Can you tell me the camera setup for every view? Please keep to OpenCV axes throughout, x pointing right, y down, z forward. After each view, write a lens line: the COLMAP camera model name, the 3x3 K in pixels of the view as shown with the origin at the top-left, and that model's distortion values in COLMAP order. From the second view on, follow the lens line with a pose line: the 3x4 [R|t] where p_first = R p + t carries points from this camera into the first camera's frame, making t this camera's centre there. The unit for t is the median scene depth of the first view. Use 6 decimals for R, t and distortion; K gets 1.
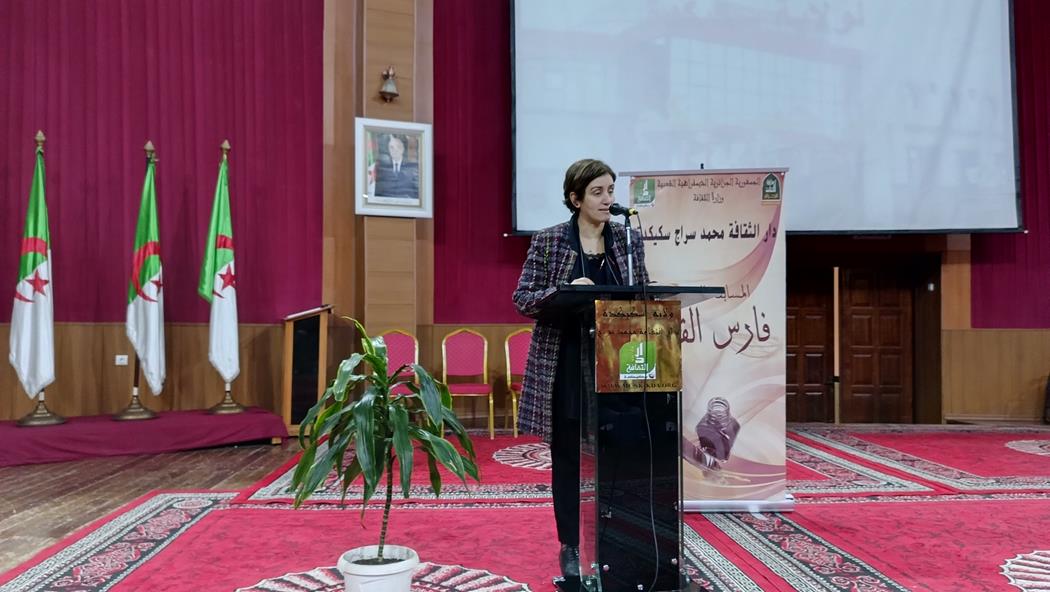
lens RADIAL K [[743.2, 0, 525.0], [0, 743.2, 296.0], [0, 0, 1]] dist [0.071537, -0.088774]
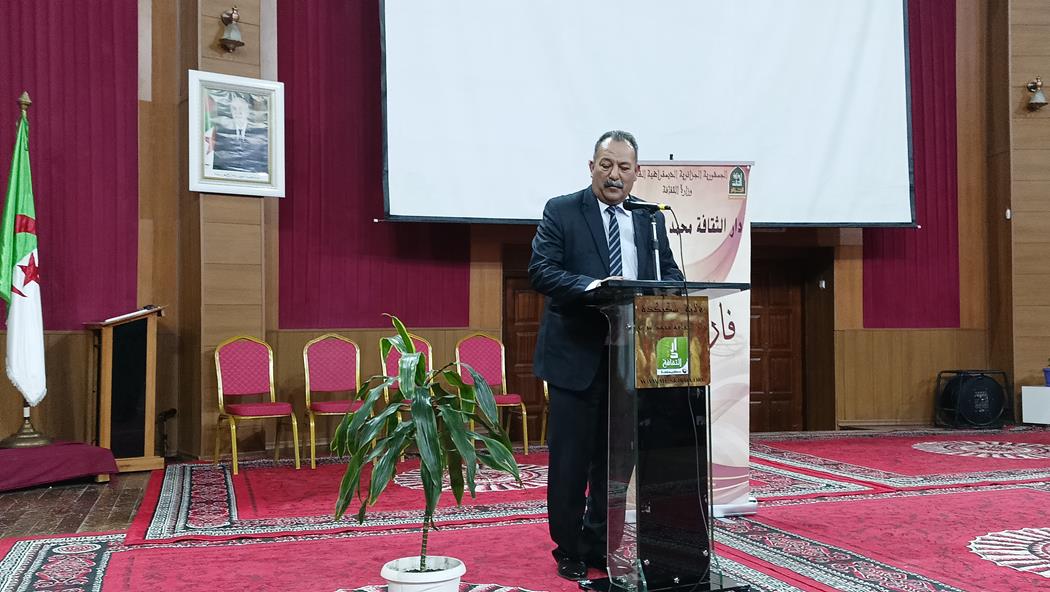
lens RADIAL K [[939.0, 0, 525.9], [0, 939.0, 290.4], [0, 0, 1]] dist [0.119210, -0.208796]
pose [[0.972075, 0.000082, 0.234668, -0.131154], [0.001107, 0.999987, -0.004938, 0.001633], [-0.234666, 0.005060, 0.972063, -0.074846]]
